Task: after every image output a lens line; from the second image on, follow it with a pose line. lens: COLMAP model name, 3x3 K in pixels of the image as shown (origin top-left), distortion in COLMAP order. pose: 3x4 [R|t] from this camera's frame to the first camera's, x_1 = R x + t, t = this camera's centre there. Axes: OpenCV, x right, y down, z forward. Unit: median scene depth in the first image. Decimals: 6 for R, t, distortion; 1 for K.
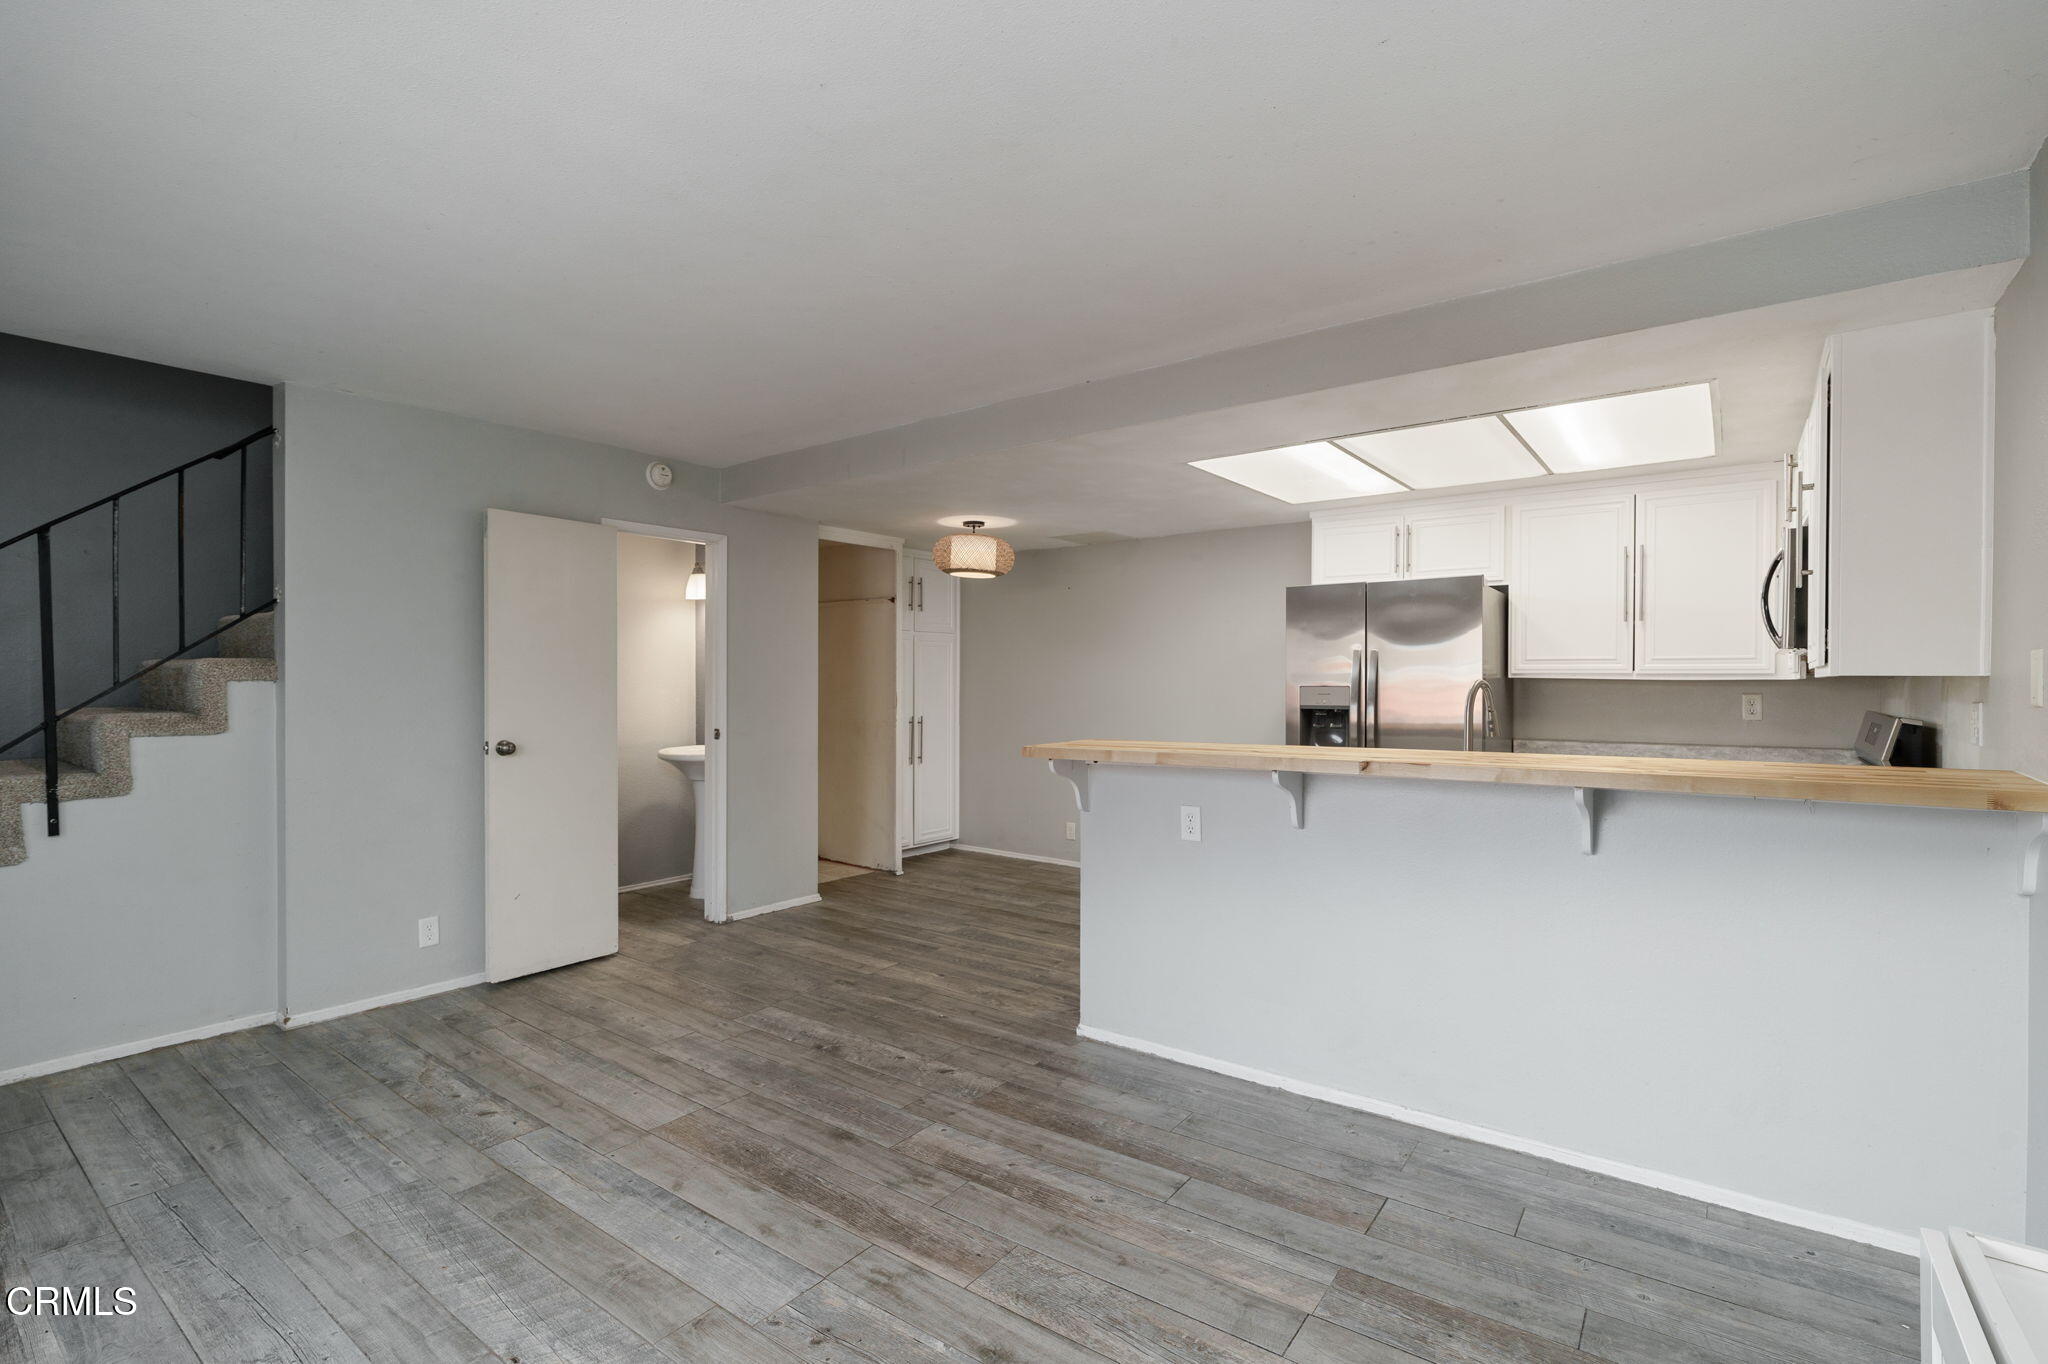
lens RADIAL K [[936.7, 0, 1022.1], [0, 936.7, 687.7], [0, 0, 1]] dist [-0.010928, 0.001455]
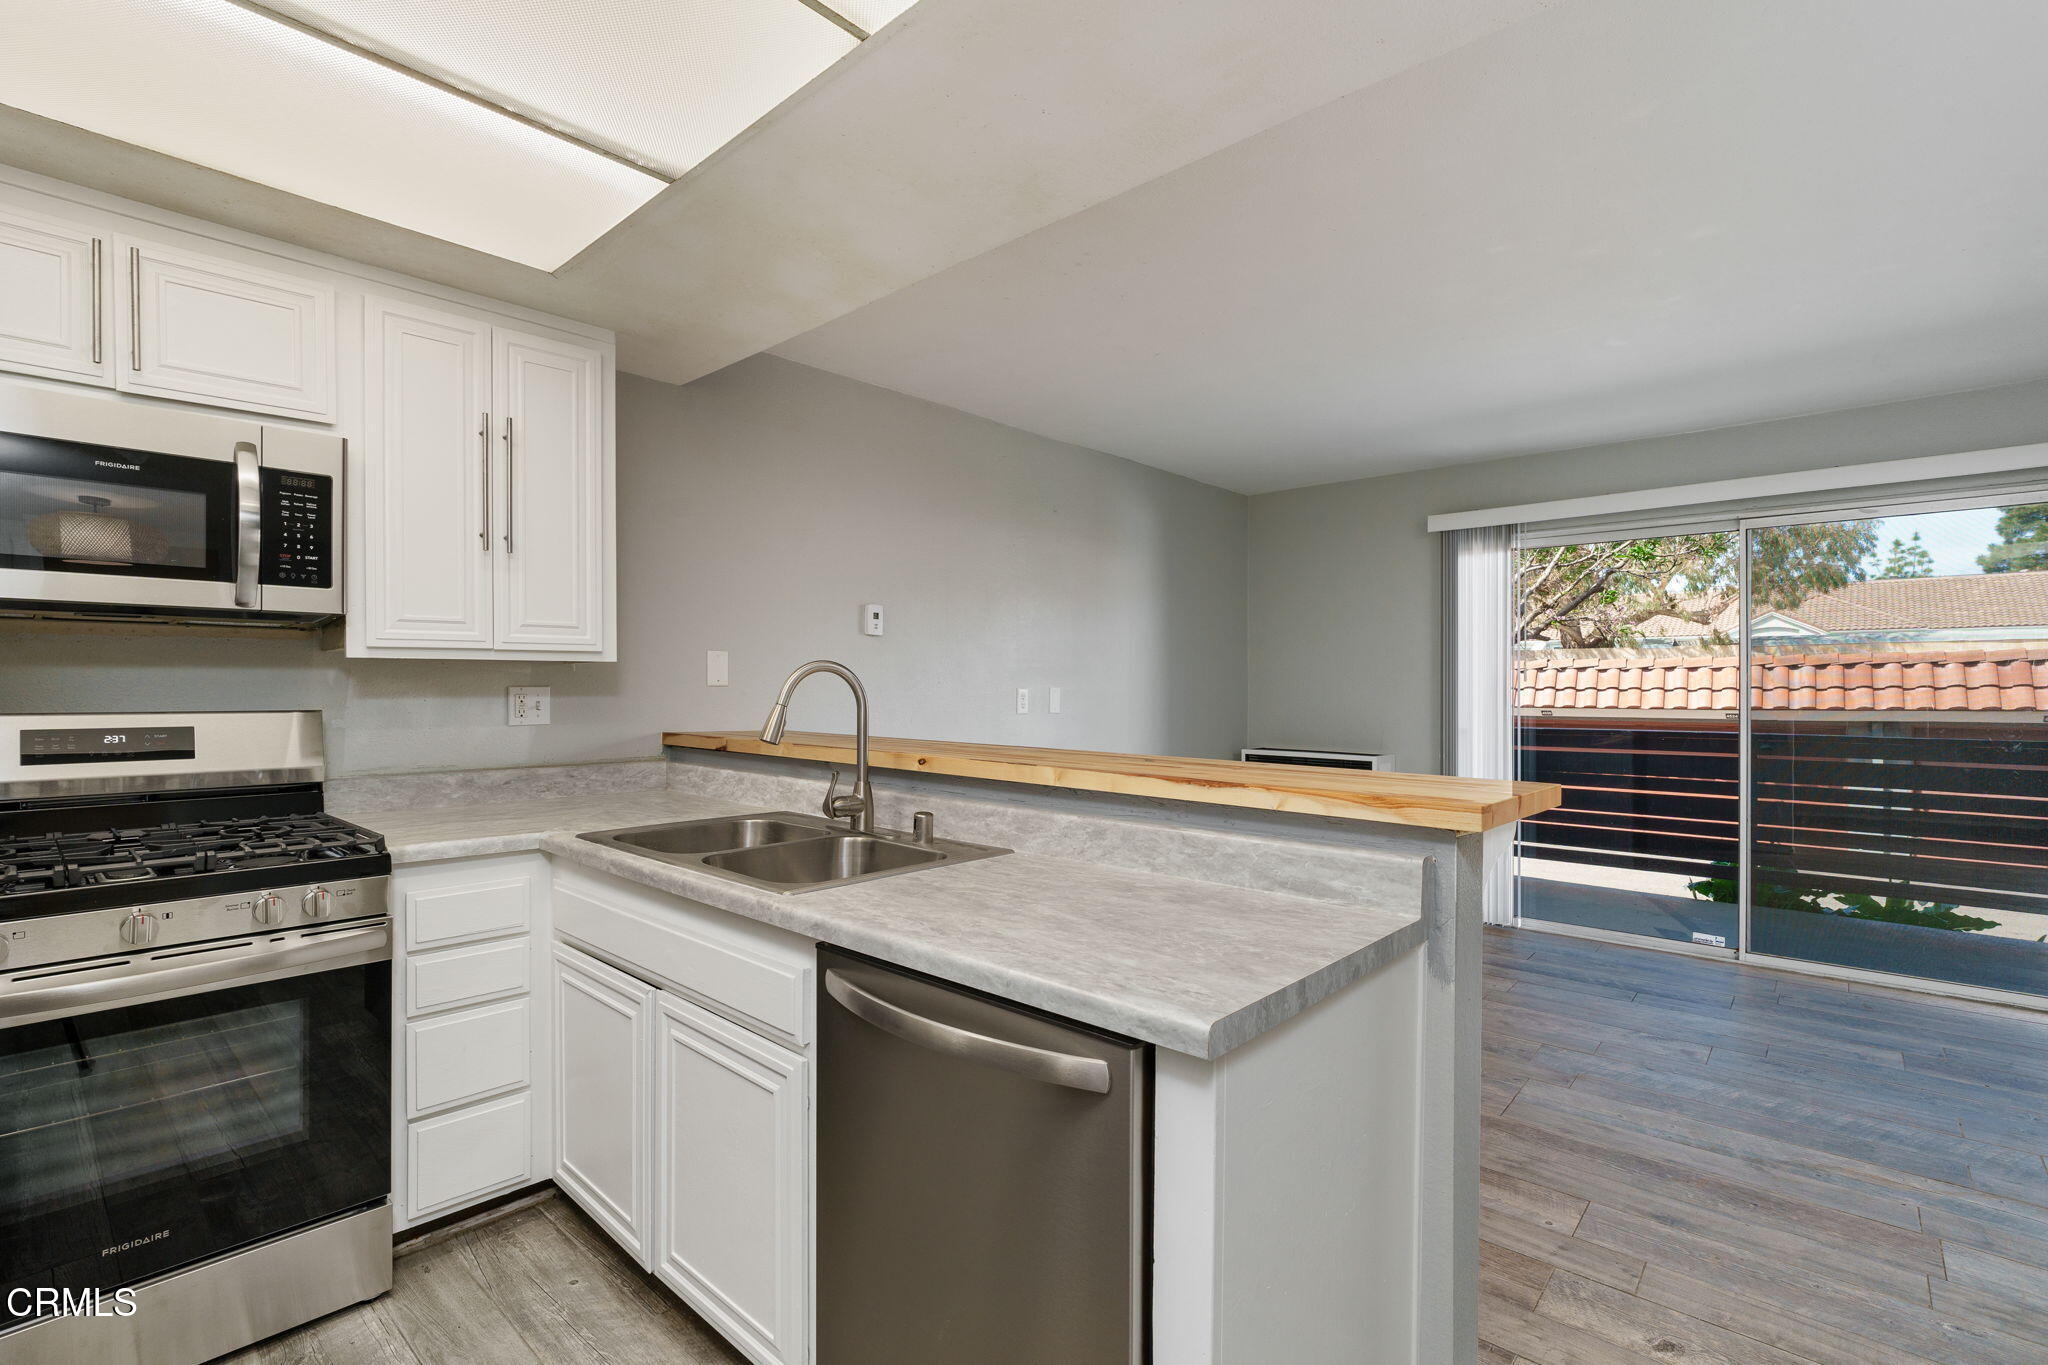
lens RADIAL K [[946.8, 0, 1016.0], [0, 946.8, 685.3], [0, 0, 1]] dist [-0.009399, 0.001069]
pose [[-0.996228, -0.001039, 0.086773, 0.270128], [-0.000411, 0.999974, 0.007254, 0.003792], [-0.086778, 0.007191, -0.996202, 1.637819]]
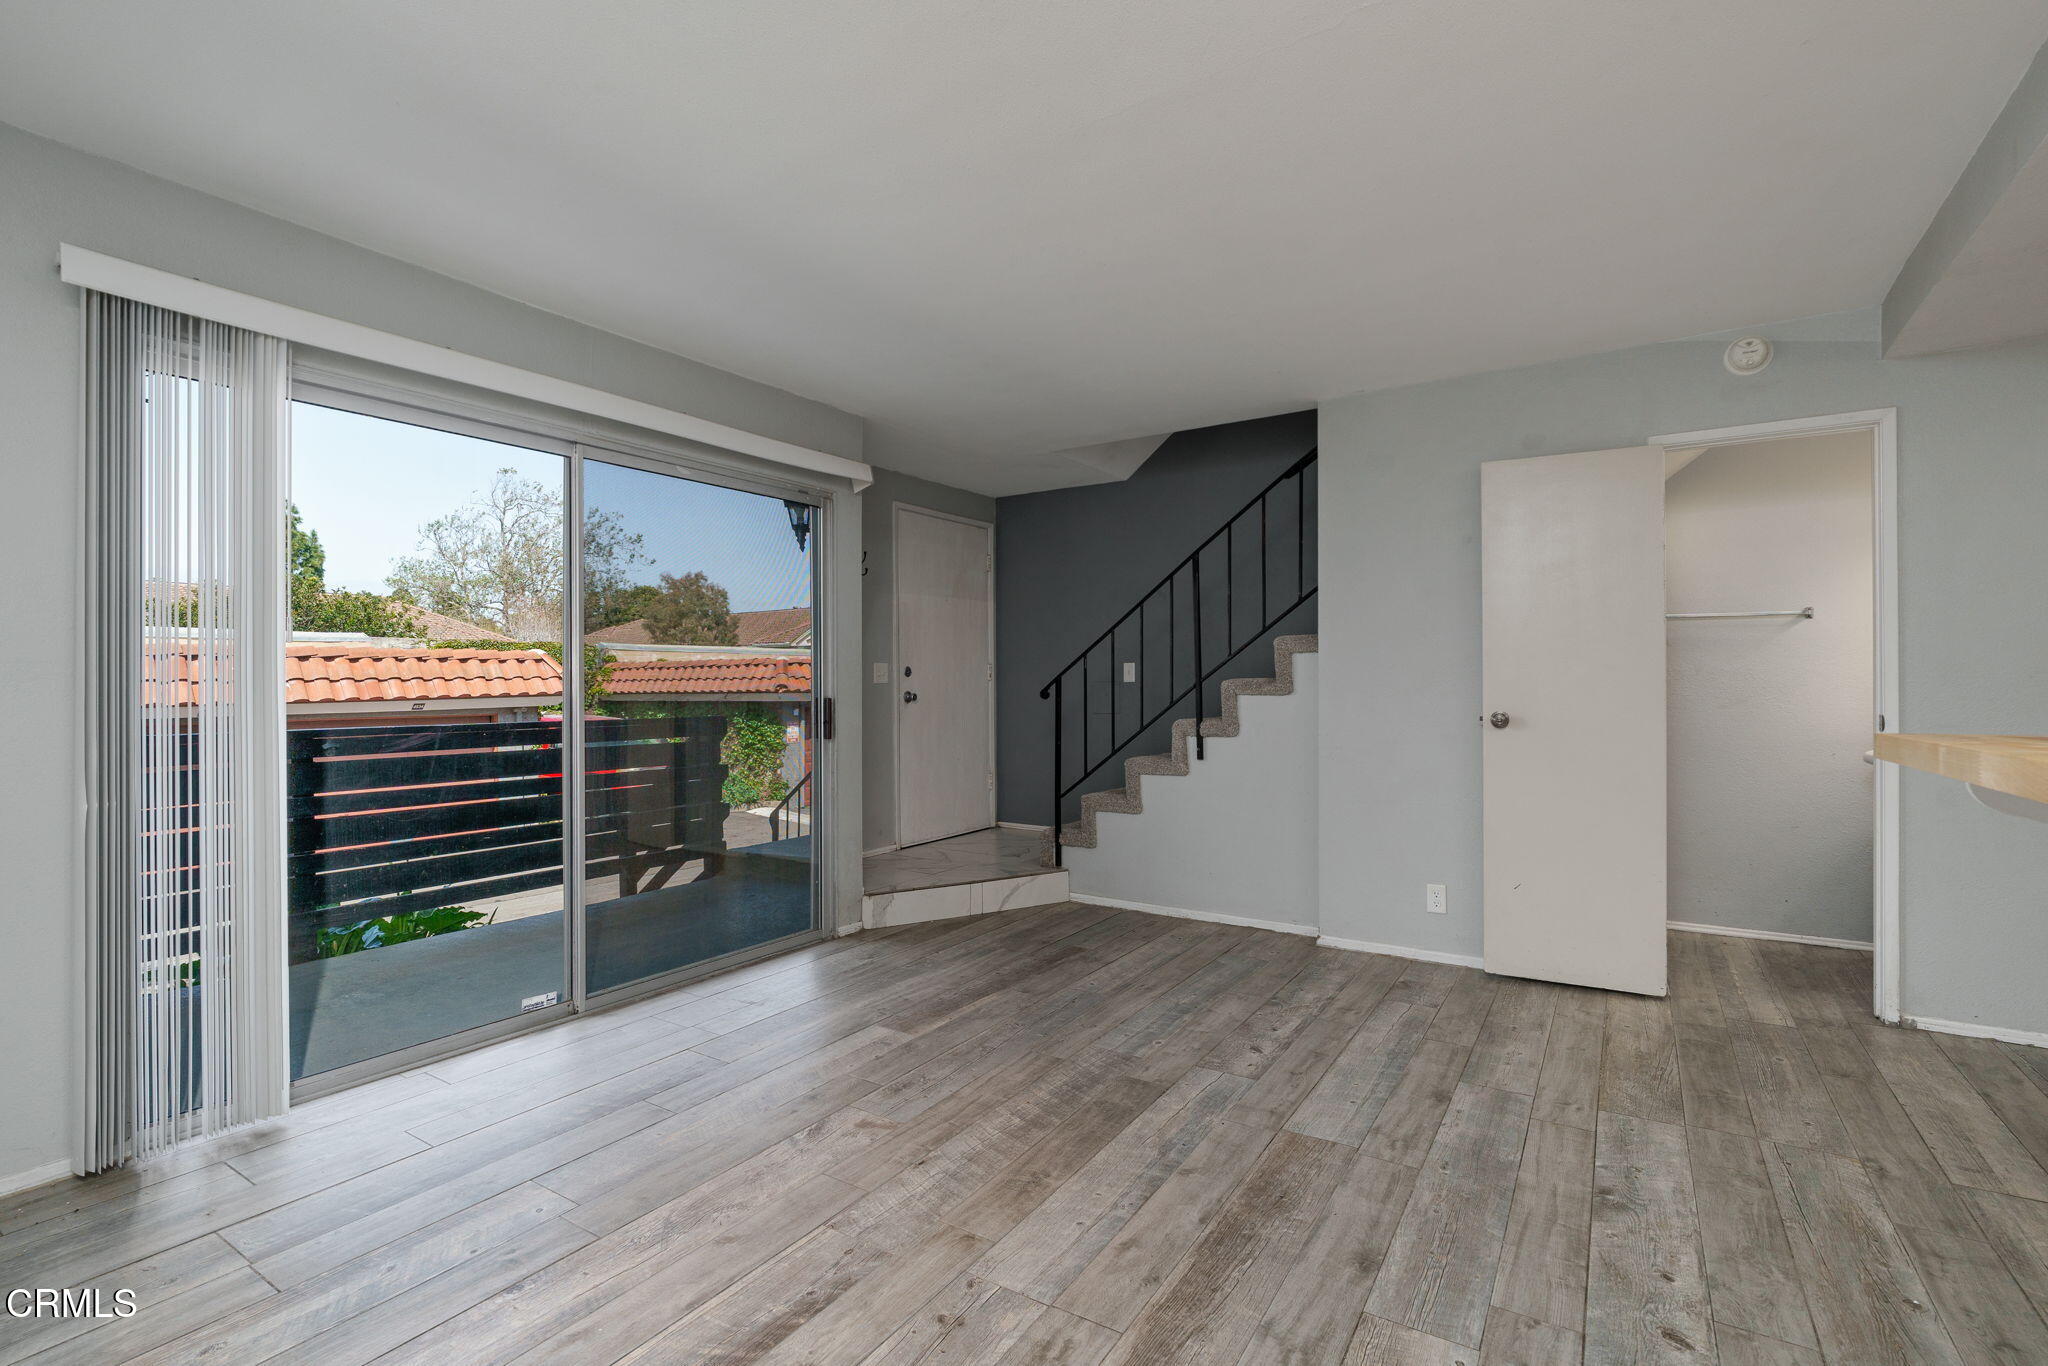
lens RADIAL K [[936.7, 0, 1022.1], [0, 936.7, 688.7], [0, 0, 1]] dist [-0.010928, 0.001455]
pose [[0.069590, 0.000912, -0.997575, 0.424026], [-0.003440, 0.999994, 0.000674, 0.045367], [0.997570, 0.003385, 0.069593, 0.607813]]
